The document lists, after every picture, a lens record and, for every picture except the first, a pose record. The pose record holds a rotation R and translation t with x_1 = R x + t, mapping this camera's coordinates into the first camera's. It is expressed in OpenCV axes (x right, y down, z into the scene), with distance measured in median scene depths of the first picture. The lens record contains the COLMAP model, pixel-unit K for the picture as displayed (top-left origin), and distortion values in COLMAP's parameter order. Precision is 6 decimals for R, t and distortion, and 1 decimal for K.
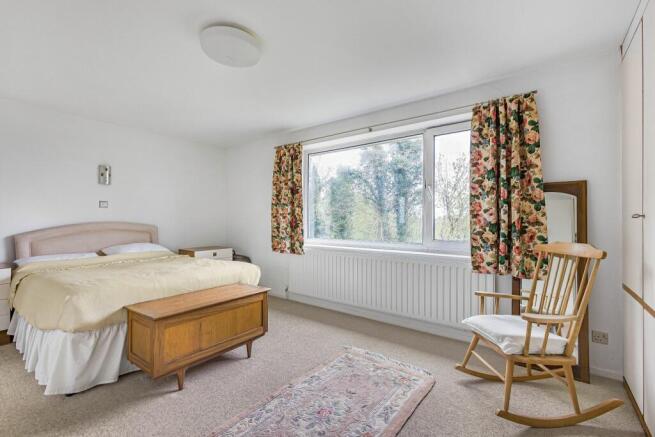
lens RADIAL K [[293.1, 0, 330.3], [0, 293.1, 219.3], [0, 0, 1]] dist [-0.000176, -0.000005]
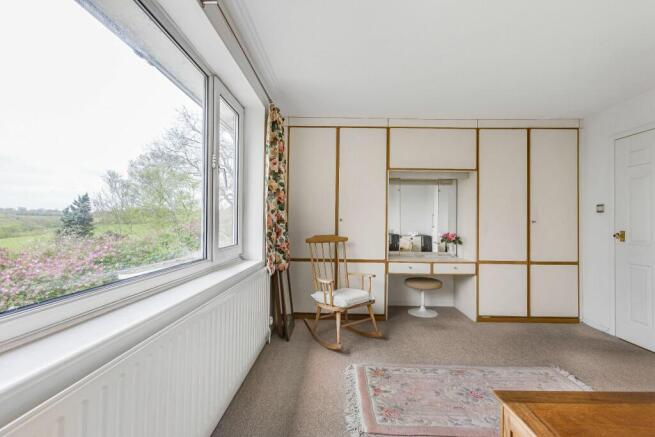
lens RADIAL K [[293.1, 0, 330.3], [0, 293.1, 219.3], [0, 0, 1]] dist [-0.000176, -0.000005]
pose [[-0.588542, 0.002699, 0.808462, -0.493362], [-0.005158, 0.999962, -0.007093, 0.004004], [-0.808450, -0.008344, -0.588505, 1.752287]]
